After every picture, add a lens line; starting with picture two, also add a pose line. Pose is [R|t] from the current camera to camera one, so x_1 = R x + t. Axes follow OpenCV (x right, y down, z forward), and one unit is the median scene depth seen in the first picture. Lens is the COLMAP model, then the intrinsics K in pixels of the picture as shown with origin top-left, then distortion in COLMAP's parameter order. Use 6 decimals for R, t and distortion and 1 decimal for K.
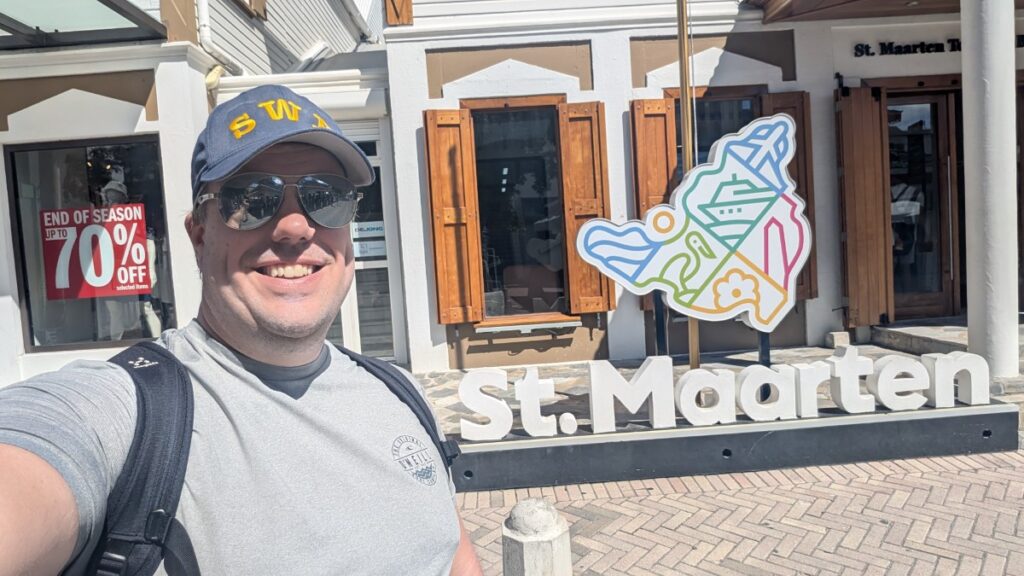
lens RADIAL K [[642.8, 0, 512.0], [0, 642.8, 288.0], [0, 0, 1]] dist [-0.065661, 0.000792]
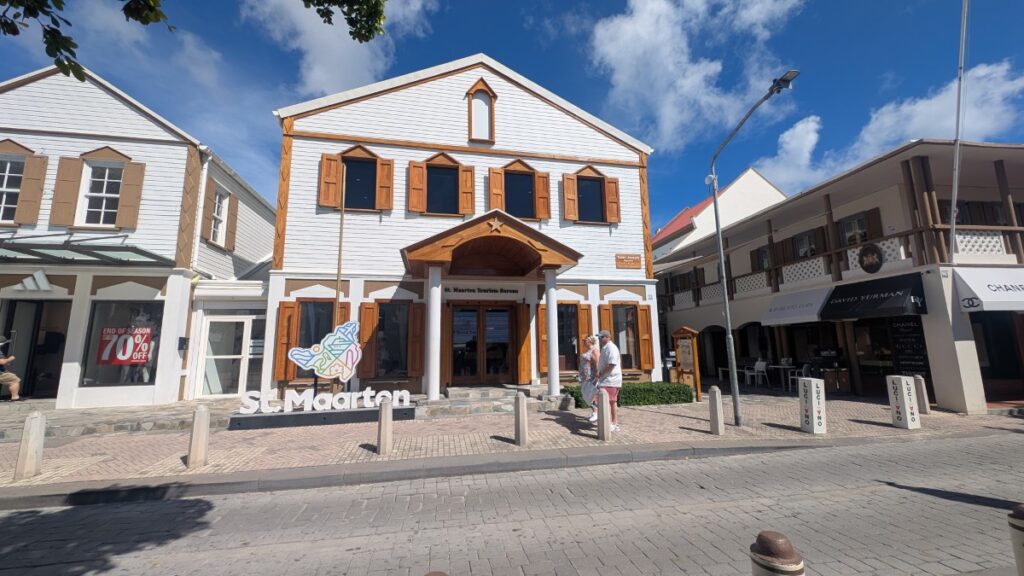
lens RADIAL K [[359.5, 0, 512.0], [0, 359.5, 288.0], [0, 0, 1]] dist [0.000242, -0.013245]
pose [[0.973150, 0.082583, 0.214848, 0.514591], [-0.031519, 0.972439, -0.231016, -0.004627], [-0.228005, 0.218041, 0.948932, -0.735518]]
